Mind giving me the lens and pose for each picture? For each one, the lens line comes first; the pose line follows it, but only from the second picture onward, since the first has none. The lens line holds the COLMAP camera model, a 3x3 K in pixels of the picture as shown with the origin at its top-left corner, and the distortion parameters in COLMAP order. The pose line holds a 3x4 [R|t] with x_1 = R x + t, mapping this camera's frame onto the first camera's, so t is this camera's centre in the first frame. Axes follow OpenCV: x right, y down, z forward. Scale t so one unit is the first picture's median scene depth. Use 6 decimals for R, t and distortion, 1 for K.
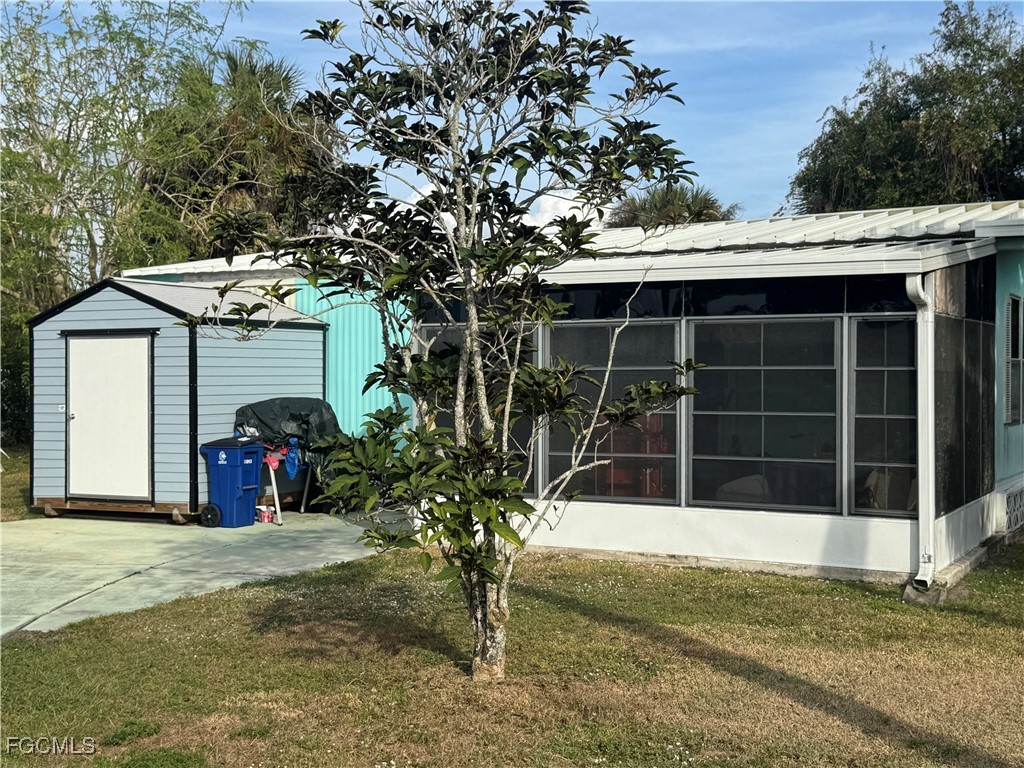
lens RADIAL K [[1382.0, 0, 504.6], [0, 1382.0, 392.8], [0, 0, 1]] dist [0.087328, 0.000000]
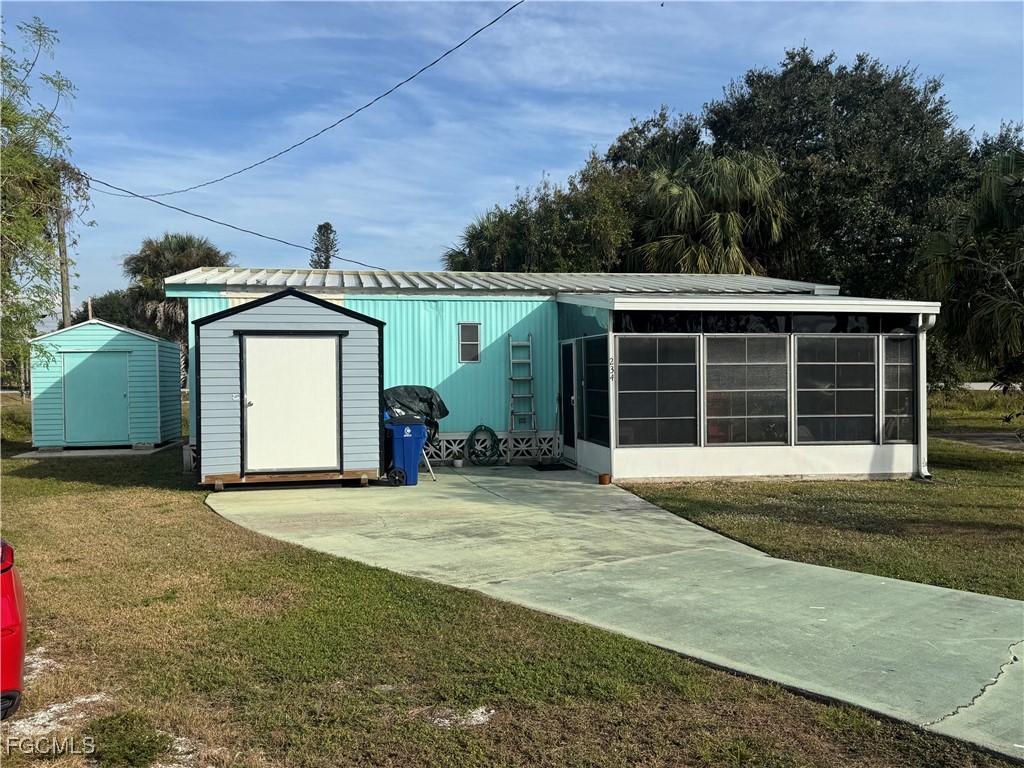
lens RADIAL K [[881.5, 0, 512.8], [0, 881.5, 389.3], [0, 0, 1]] dist [0.087375, -0.092550]
pose [[0.776217, -0.014289, 0.630304, -0.766198], [0.009887, 0.999896, 0.010493, -0.001117], [-0.630389, -0.001913, 0.776277, 0.352374]]
